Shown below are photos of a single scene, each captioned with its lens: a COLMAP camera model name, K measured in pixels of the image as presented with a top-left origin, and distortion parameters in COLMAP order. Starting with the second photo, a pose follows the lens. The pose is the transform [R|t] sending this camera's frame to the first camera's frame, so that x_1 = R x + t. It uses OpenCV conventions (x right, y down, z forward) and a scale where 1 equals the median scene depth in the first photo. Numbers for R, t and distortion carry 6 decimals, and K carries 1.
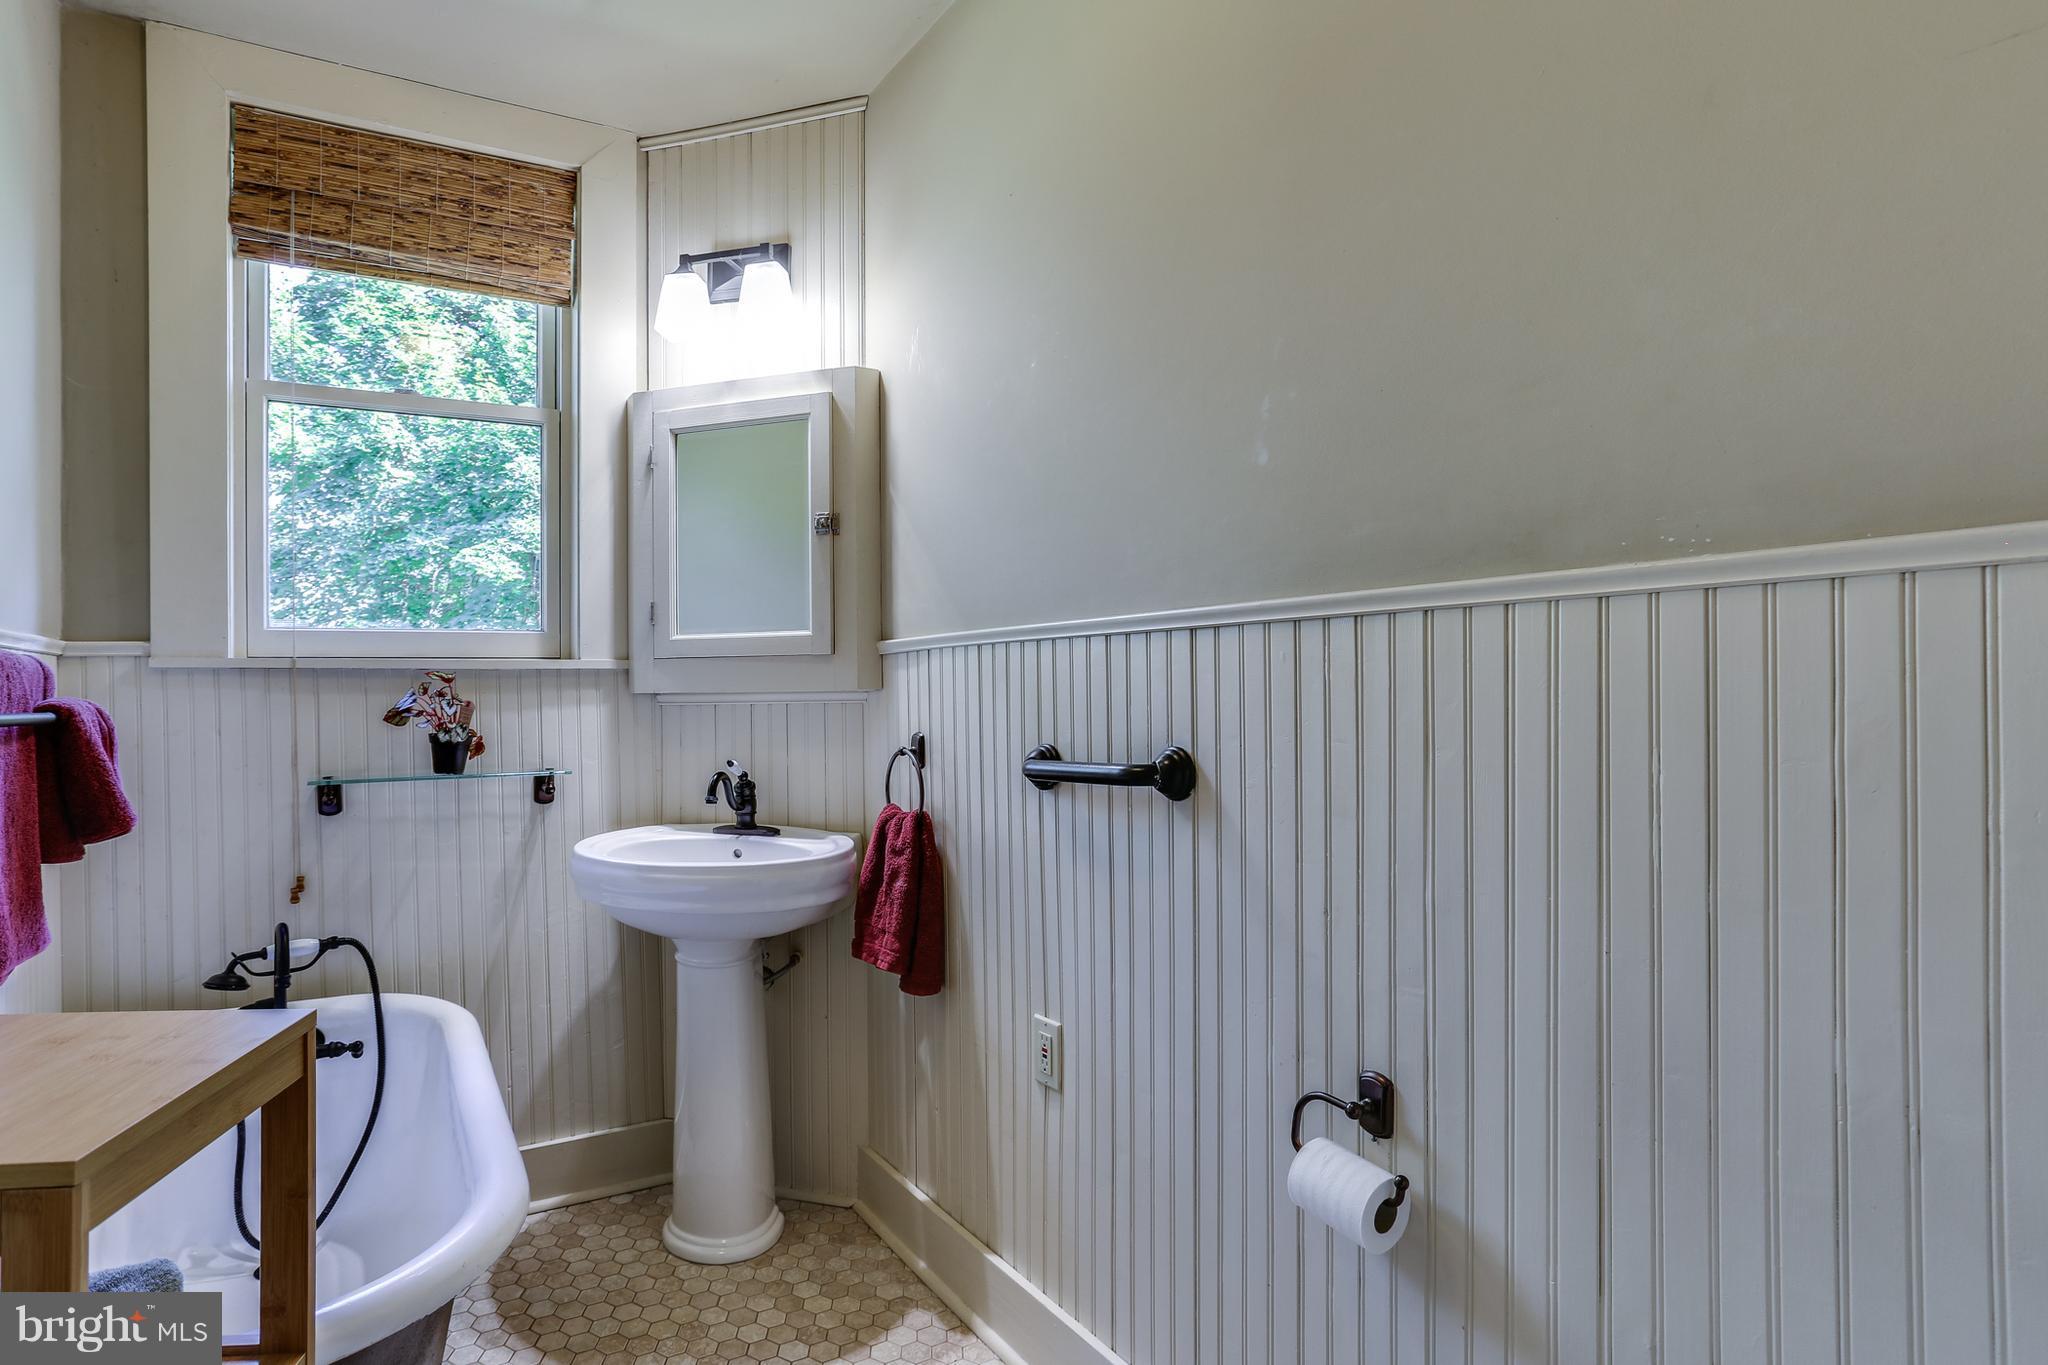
lens RADIAL K [[1181.6, 0, 1028.0], [0, 1181.6, 686.7], [0, 0, 1]] dist [-0.037978, 0.021937]
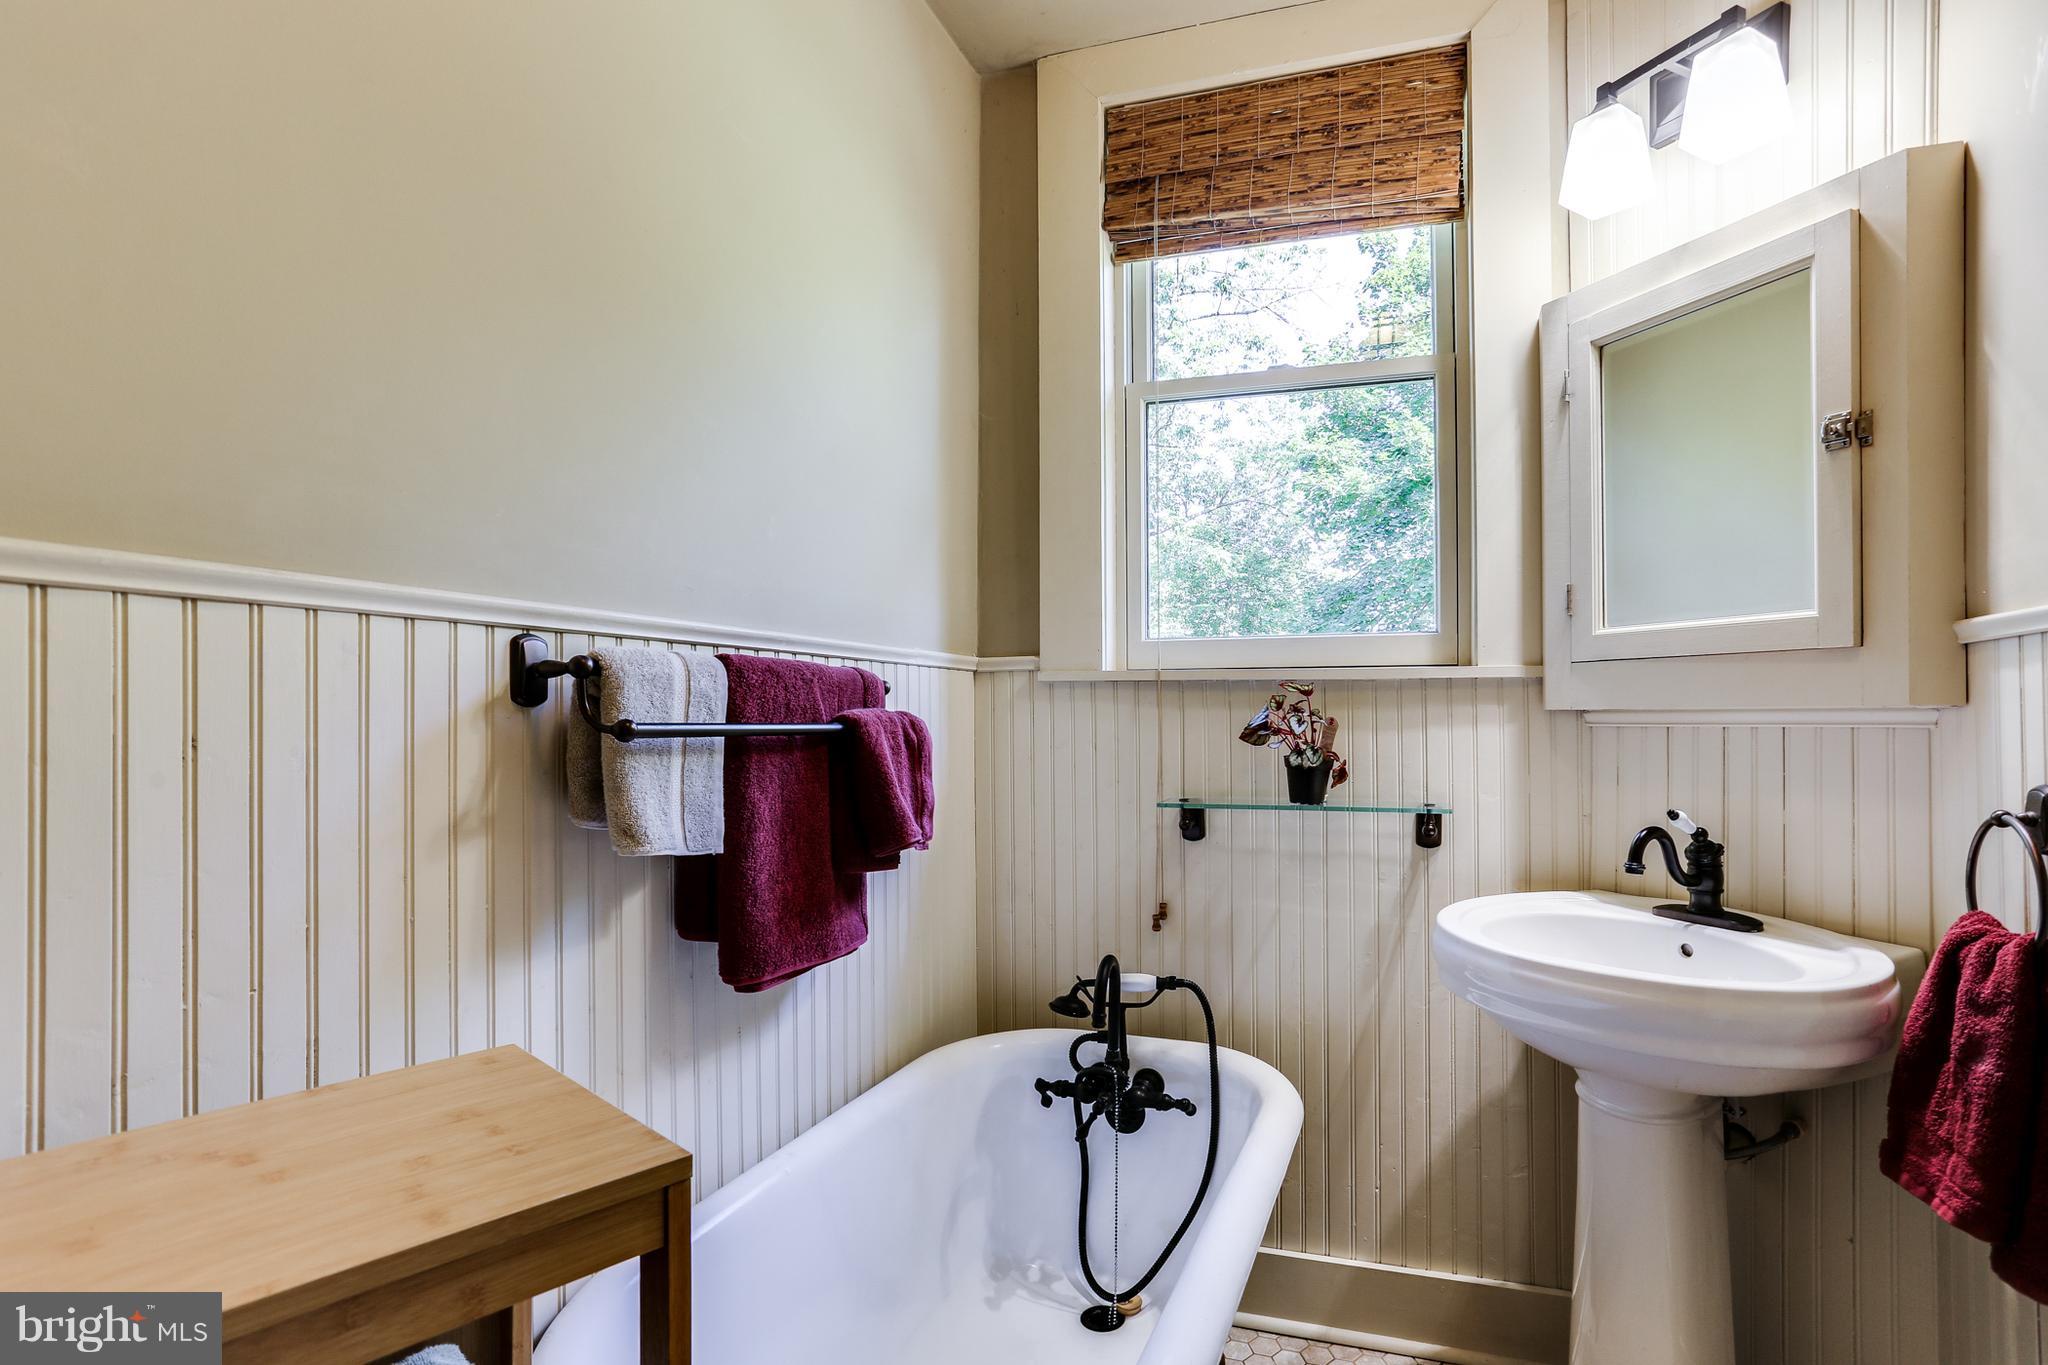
lens RADIAL K [[1181.6, 0, 939.9], [0, 1181.6, 705.0], [0, 0, 1]] dist [-0.037978, 0.021937]
pose [[0.619555, 0.002770, -0.784949, 0.009203], [-0.002479, 0.999996, 0.001572, 0.002704], [0.784950, 0.000972, 0.619559, 0.264627]]
